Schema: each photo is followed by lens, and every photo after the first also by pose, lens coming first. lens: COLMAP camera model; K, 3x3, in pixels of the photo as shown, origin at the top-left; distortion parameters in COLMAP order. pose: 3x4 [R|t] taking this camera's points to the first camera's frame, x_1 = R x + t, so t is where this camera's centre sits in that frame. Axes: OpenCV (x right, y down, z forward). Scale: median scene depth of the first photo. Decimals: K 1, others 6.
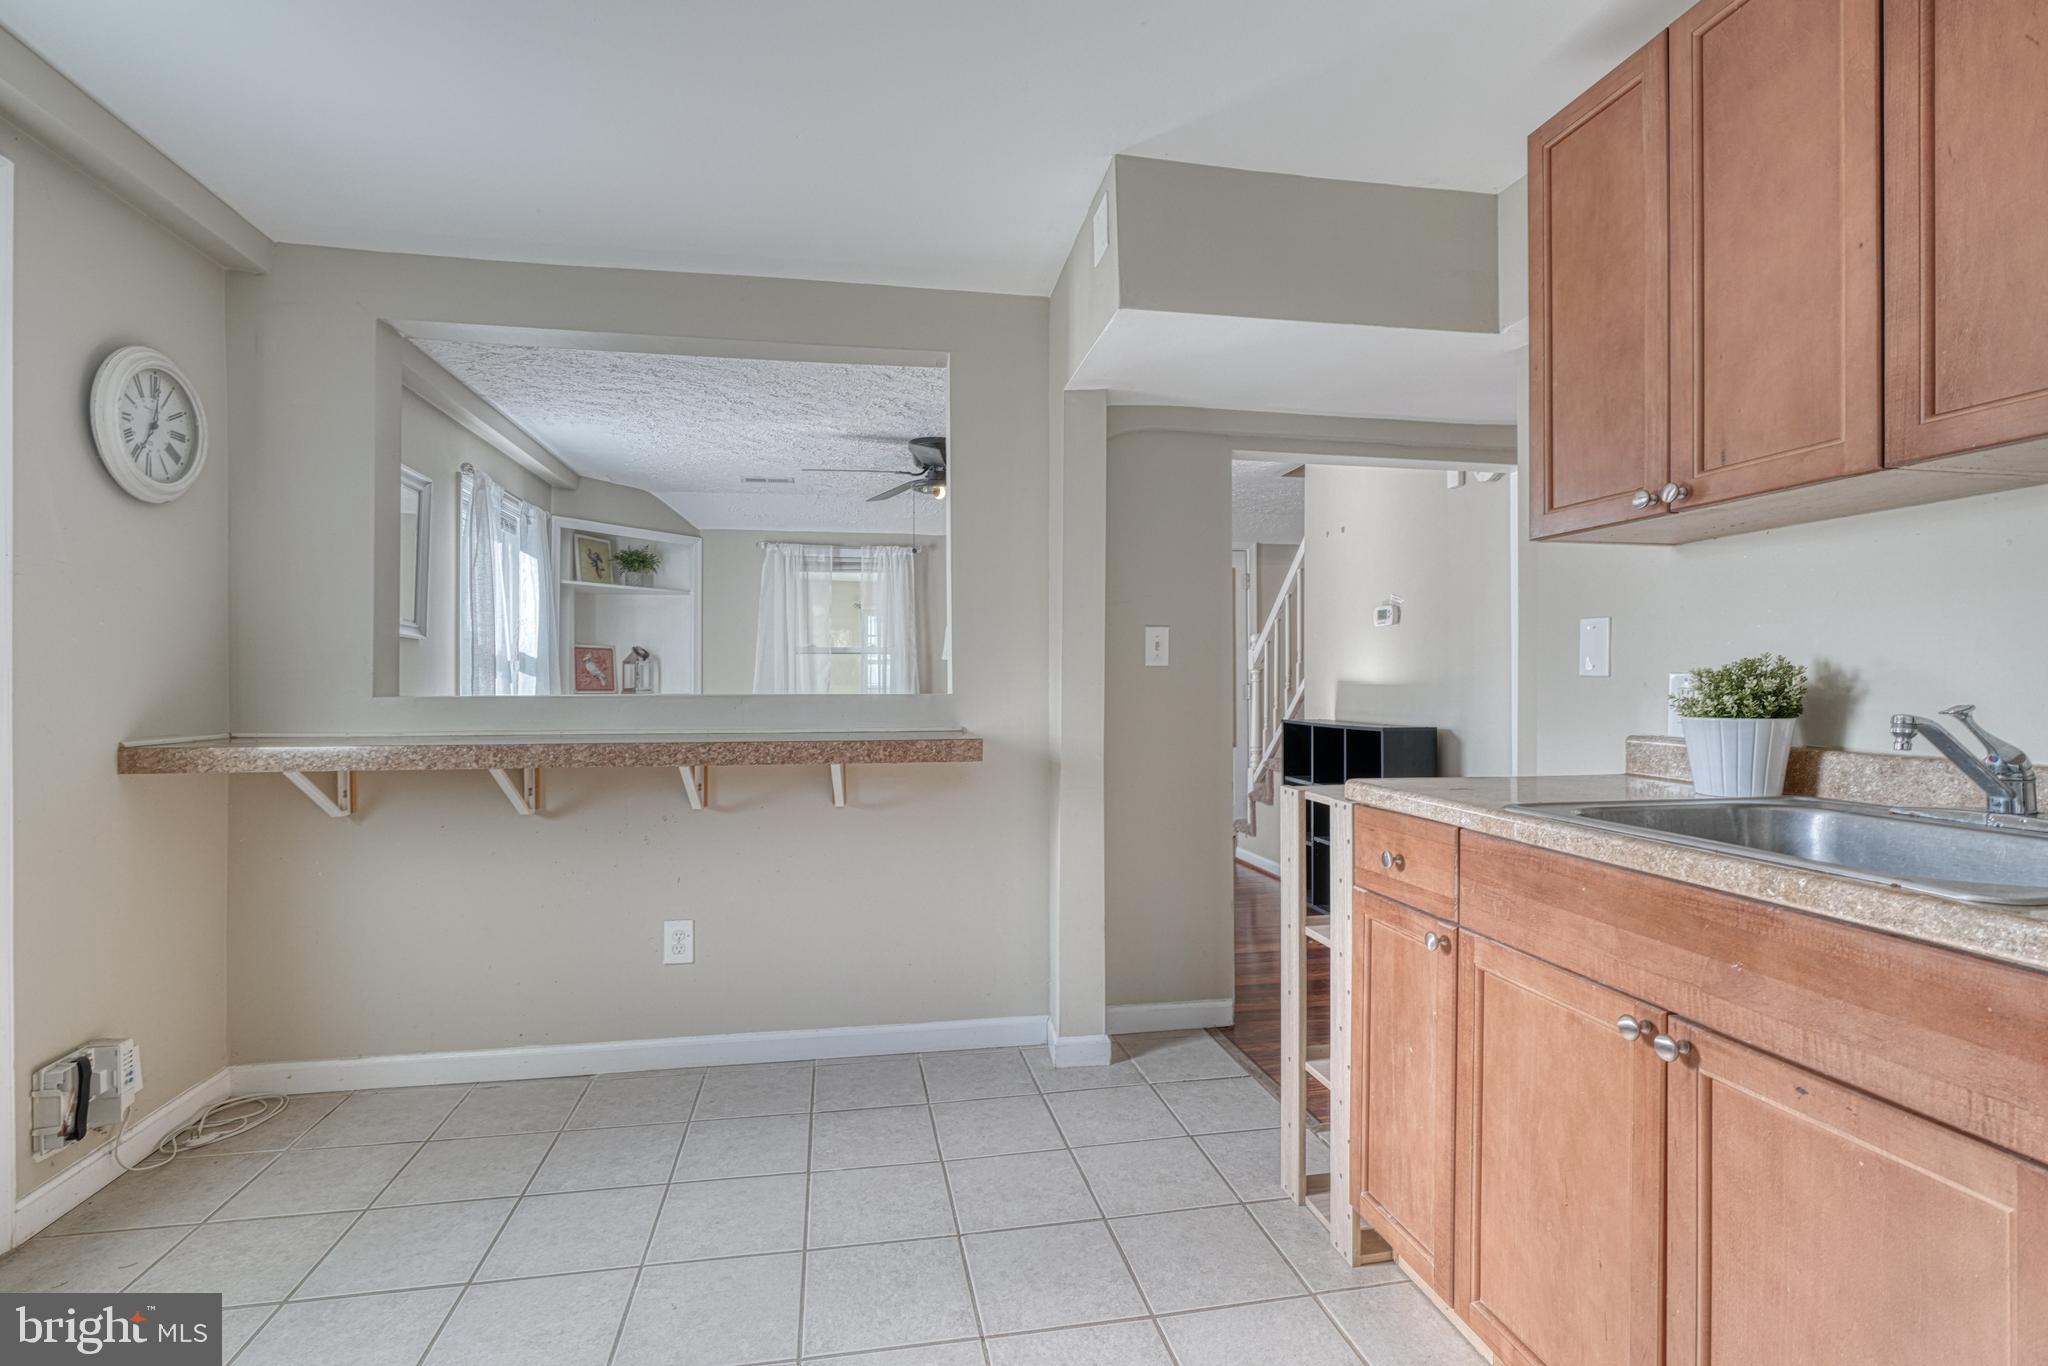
lens RADIAL K [[939.8, 0, 997.6], [0, 939.8, 684.4], [0, 0, 1]] dist [-0.010686, 0.004734]
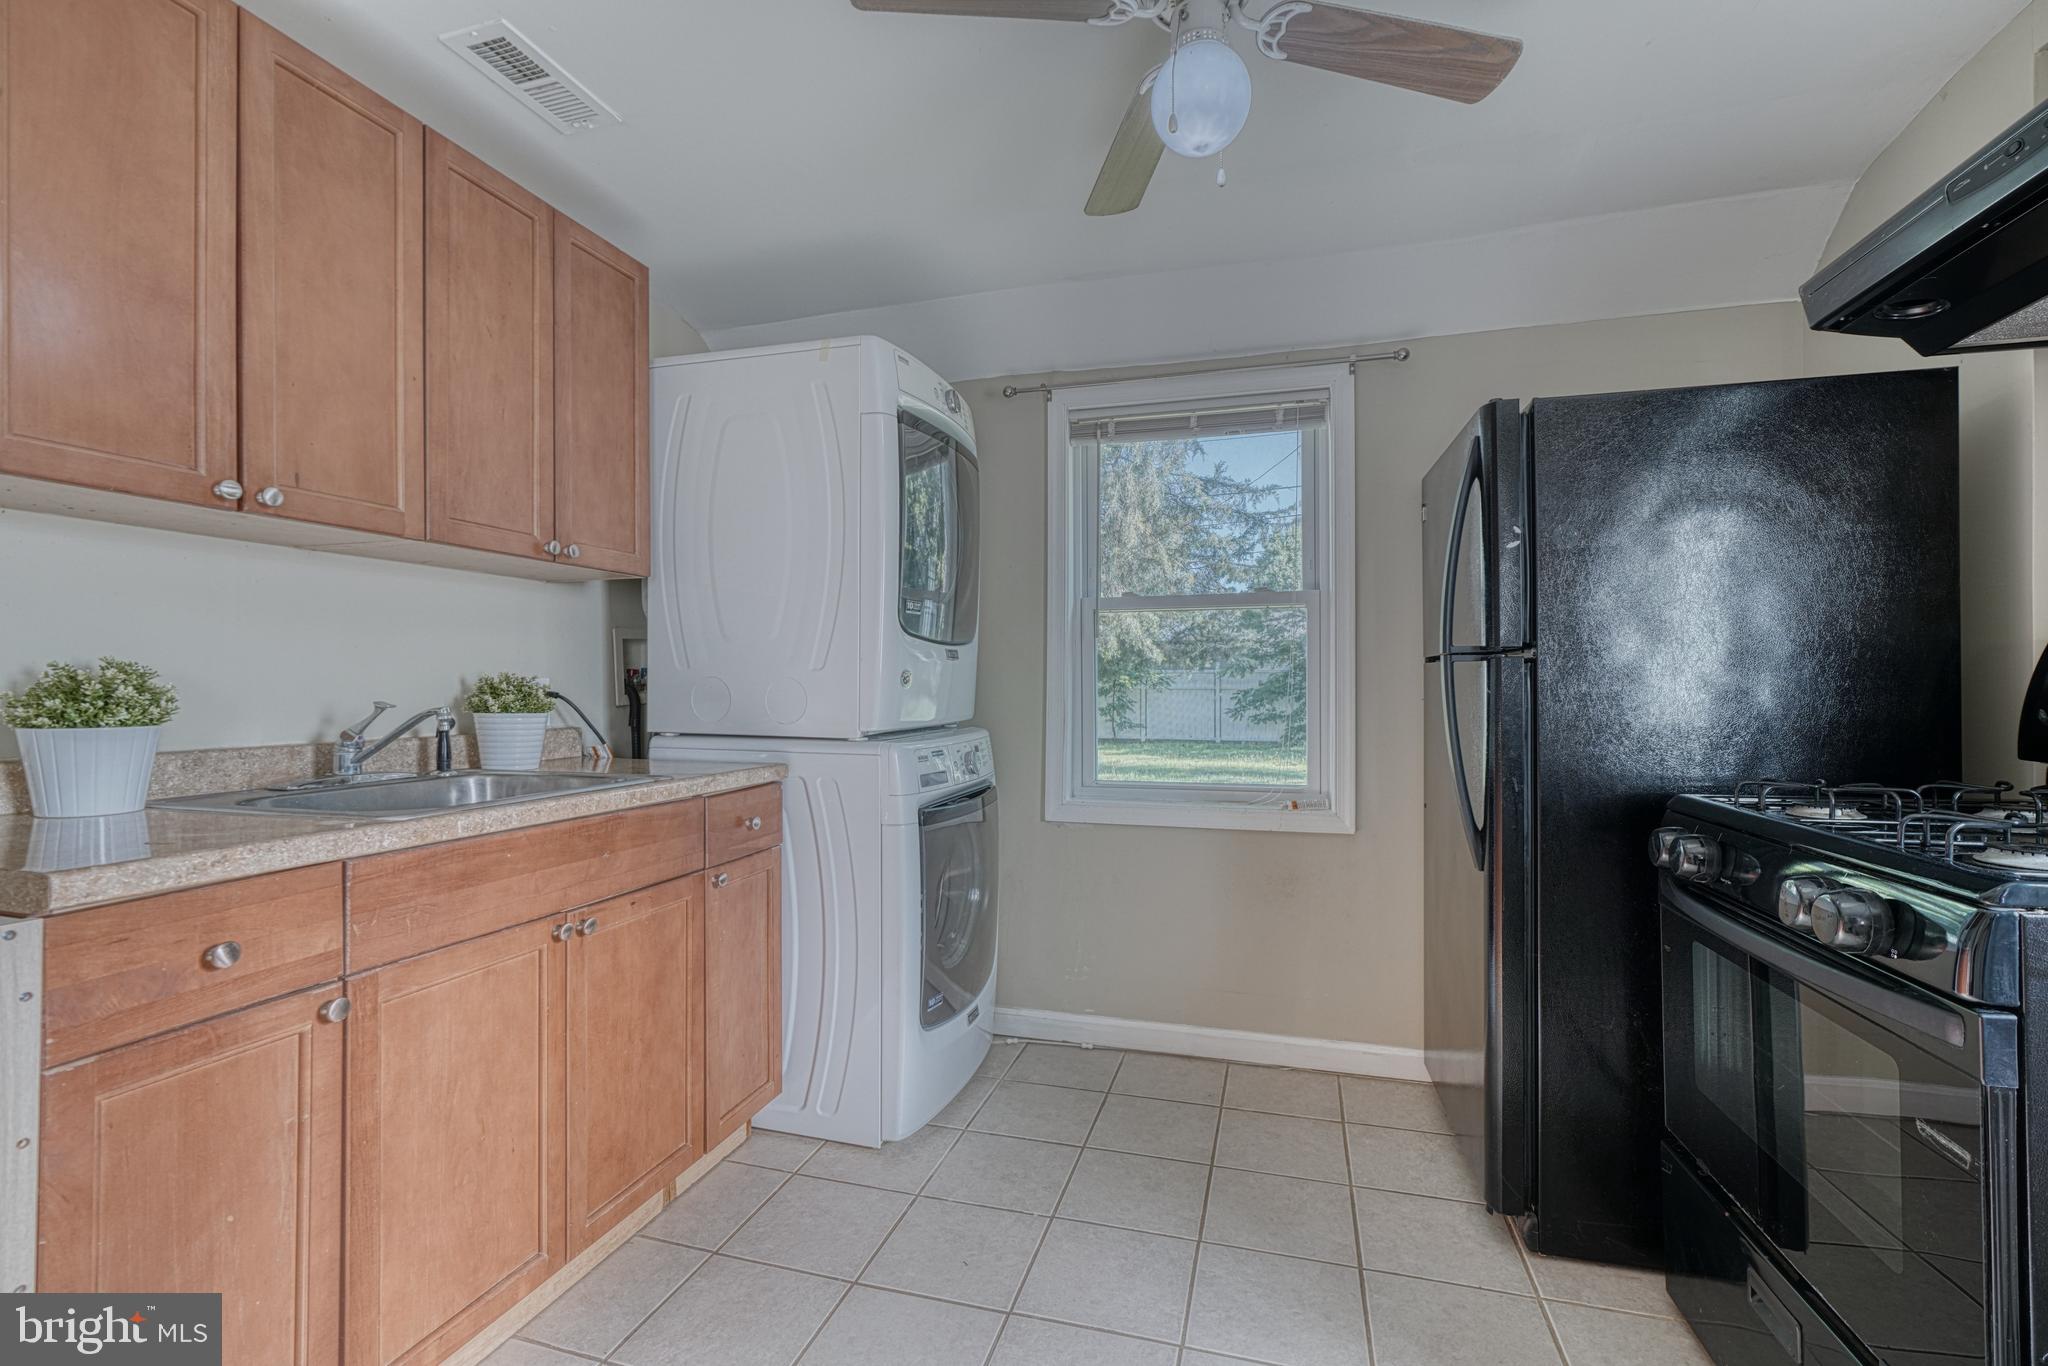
lens RADIAL K [[939.8, 0, 1022.0], [0, 939.8, 683.8], [0, 0, 1]] dist [-0.010686, 0.004734]
pose [[-0.900775, -0.001909, 0.434281, -0.454114], [-0.000684, 0.999995, 0.002977, -0.008777], [-0.434285, 0.002384, -0.900772, 1.617237]]
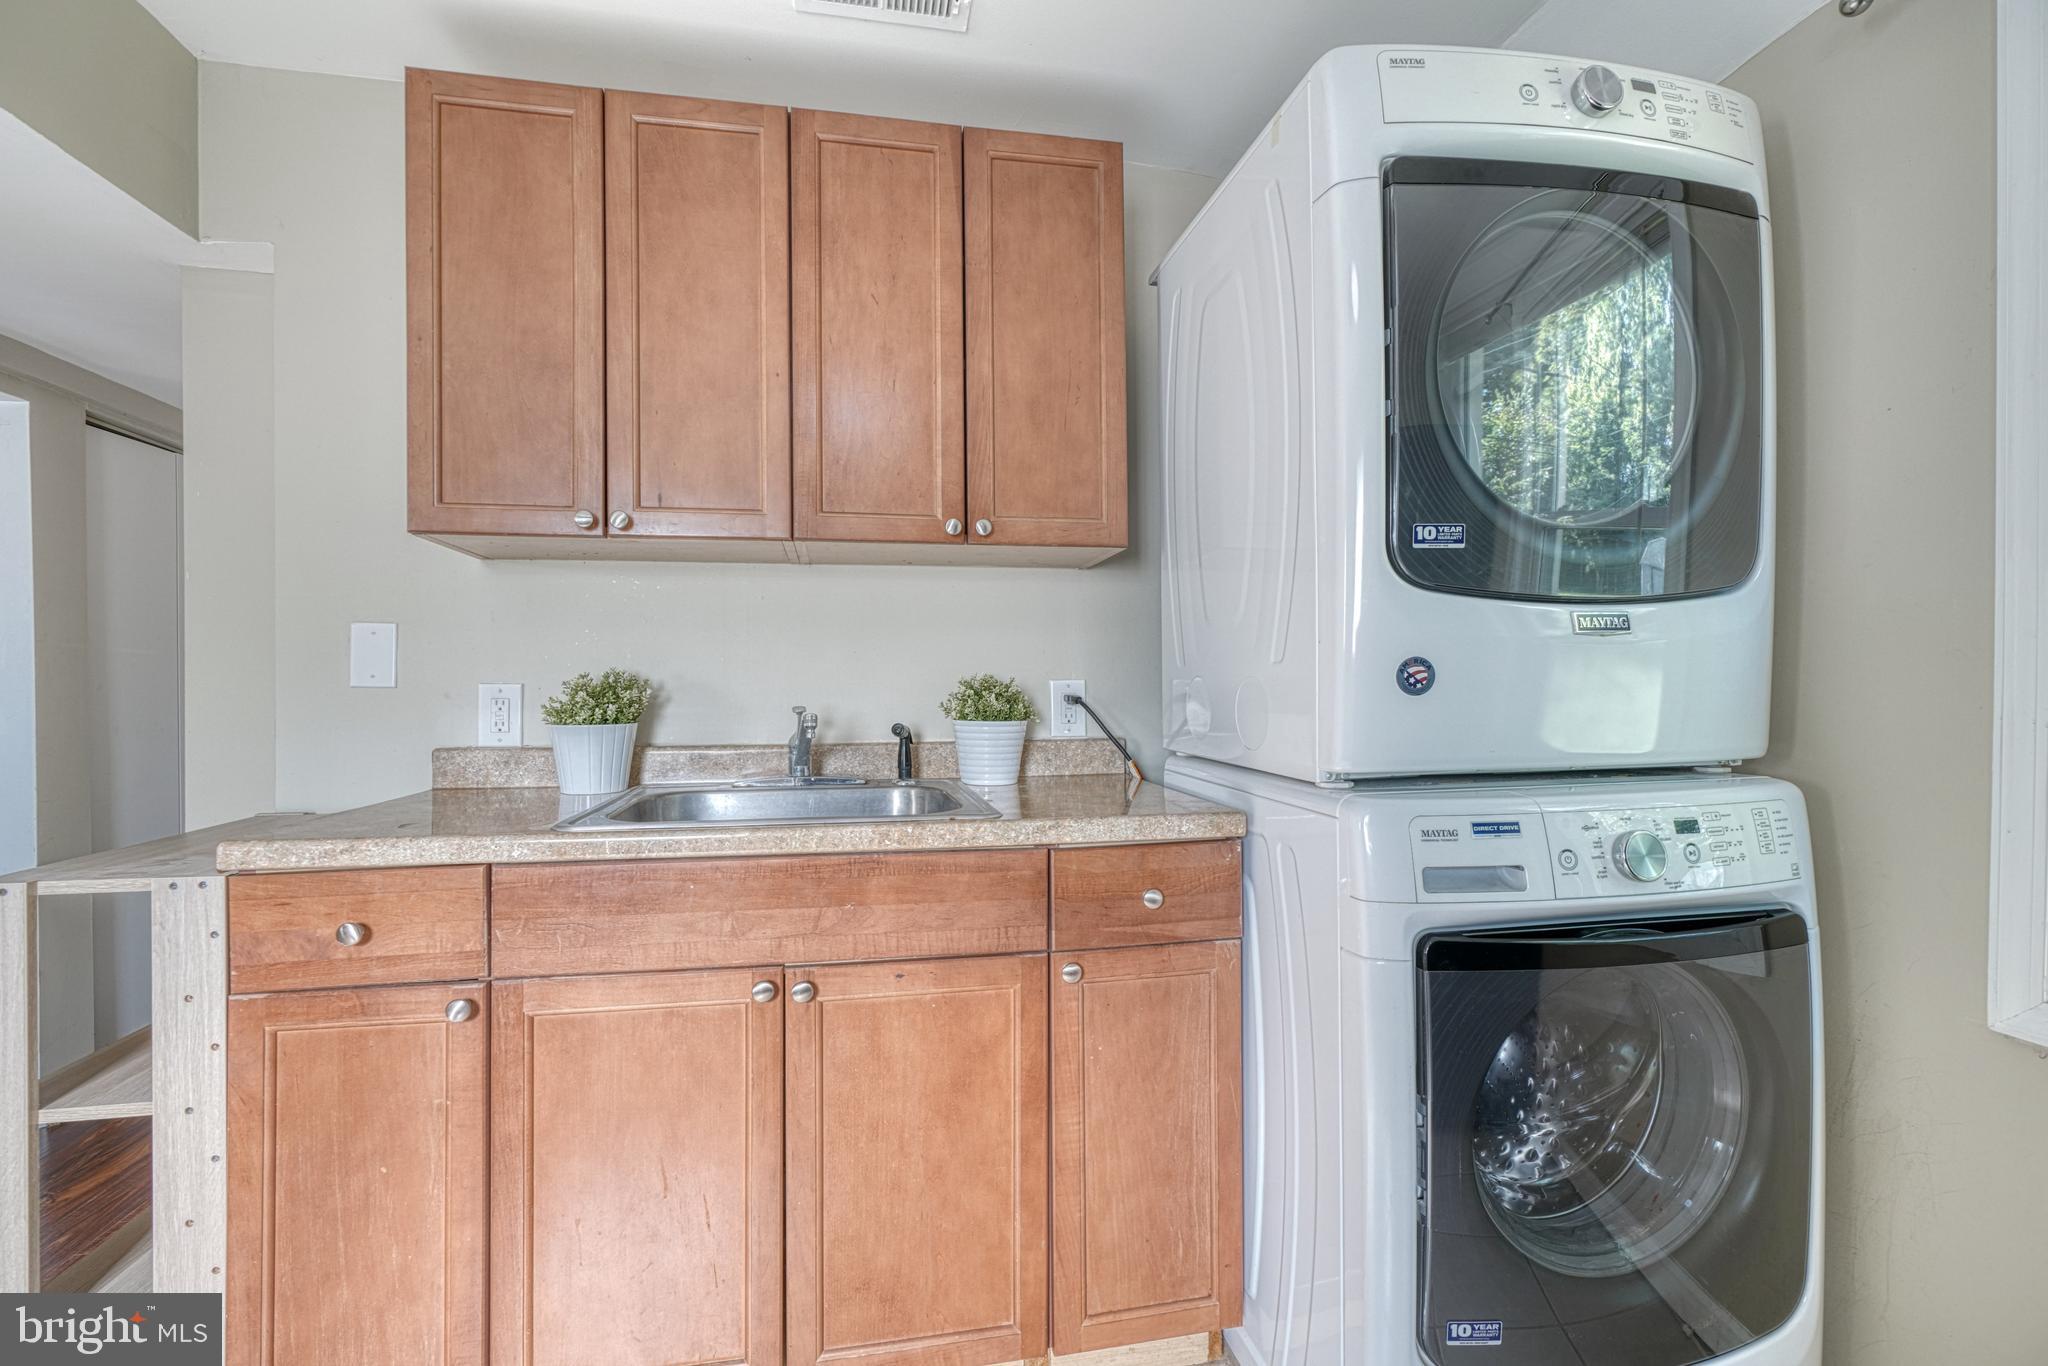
lens RADIAL K [[939.8, 0, 1023.0], [0, 939.8, 688.6], [0, 0, 1]] dist [-0.010686, 0.004734]
pose [[-0.019372, -0.003043, 0.999808, -0.402424], [0.008847, 0.999956, 0.003215, -0.006703], [-0.999773, 0.008907, -0.019344, 0.572522]]
